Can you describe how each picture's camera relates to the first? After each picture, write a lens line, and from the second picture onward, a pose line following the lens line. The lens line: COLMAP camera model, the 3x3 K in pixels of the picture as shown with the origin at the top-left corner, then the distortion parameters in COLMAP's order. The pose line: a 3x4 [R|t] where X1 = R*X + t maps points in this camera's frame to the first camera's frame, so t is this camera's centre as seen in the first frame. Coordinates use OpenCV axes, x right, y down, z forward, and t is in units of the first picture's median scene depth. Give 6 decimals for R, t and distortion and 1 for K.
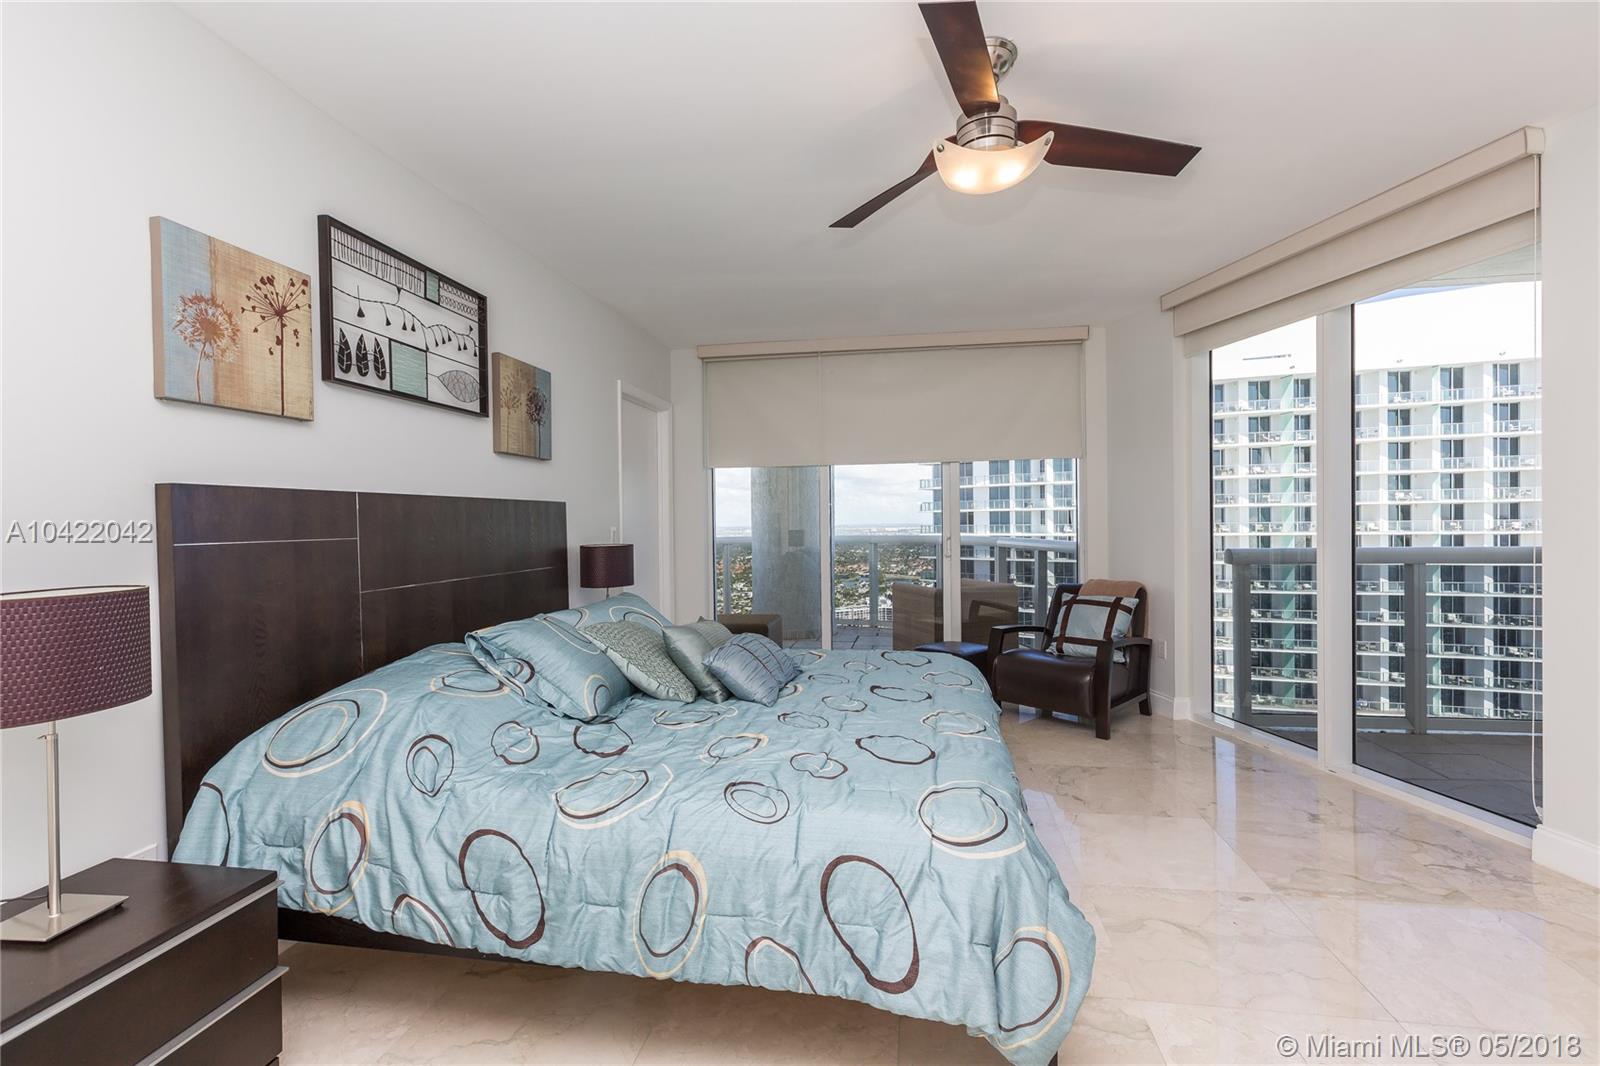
lens RADIAL K [[715.7, 0, 805.7], [0, 715.7, 530.5], [0, 0, 1]] dist [0.002223, 0.000322]
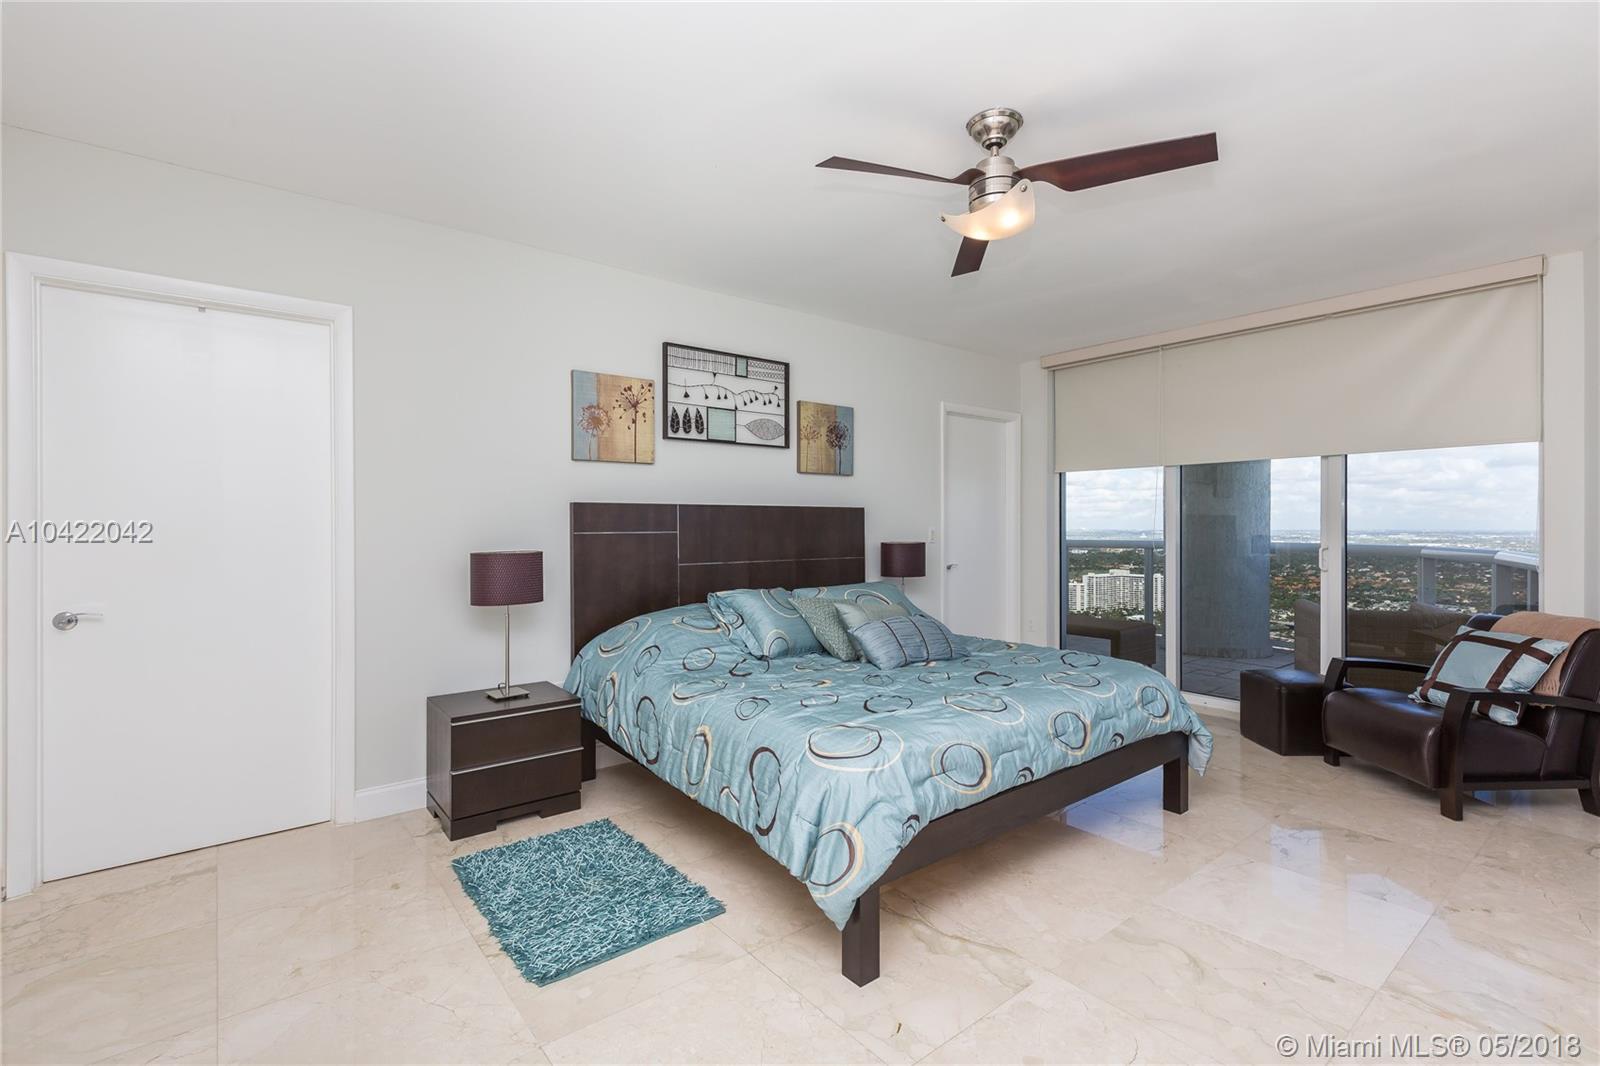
lens RADIAL K [[732.7, 0, 803.6], [0, 732.7, 527.6], [0, 0, 1]] dist [0.002627, 0.000513]
pose [[0.740702, 0.016755, -0.671624, 0.687665], [-0.018176, 0.999823, 0.004897, -0.012055], [0.671587, 0.008581, 0.740876, -0.060262]]
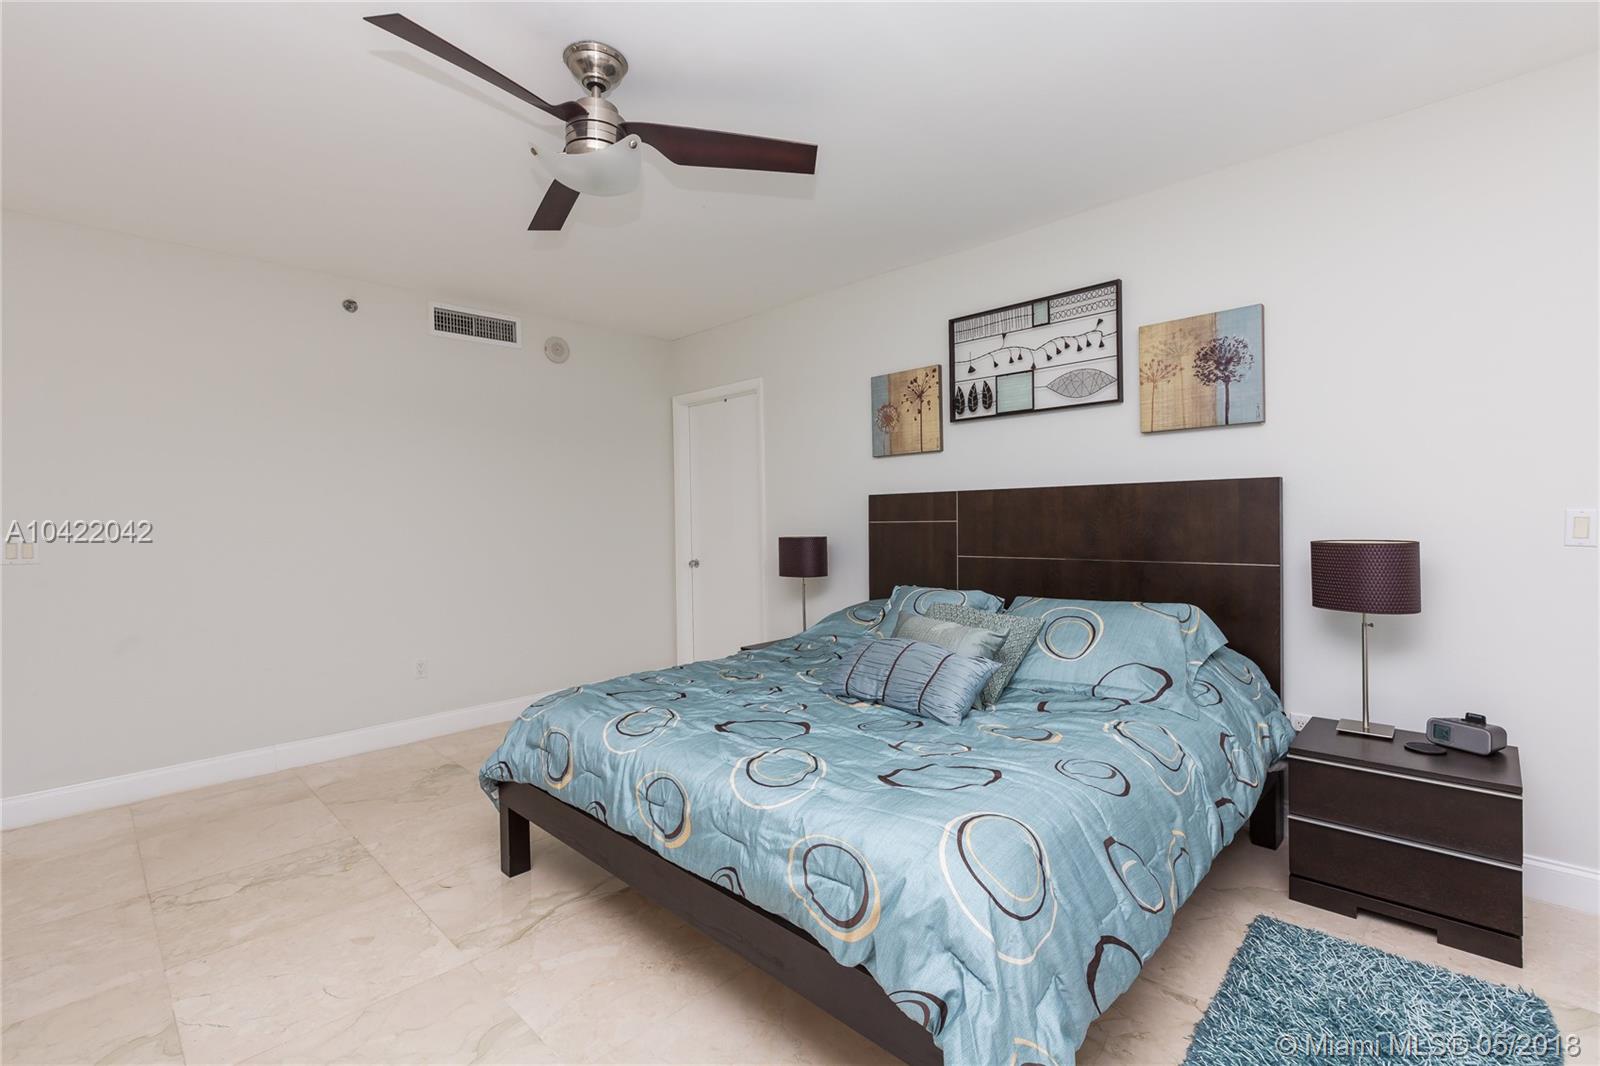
lens RADIAL K [[715.7, 0, 805.7], [0, 715.7, 530.5], [0, 0, 1]] dist [0.002223, 0.000322]
pose [[-0.574386, 0.033925, -0.817881, 0.774658], [0.010917, 0.999369, 0.033786, -0.023095], [0.818512, 0.010477, -0.574394, 1.520635]]
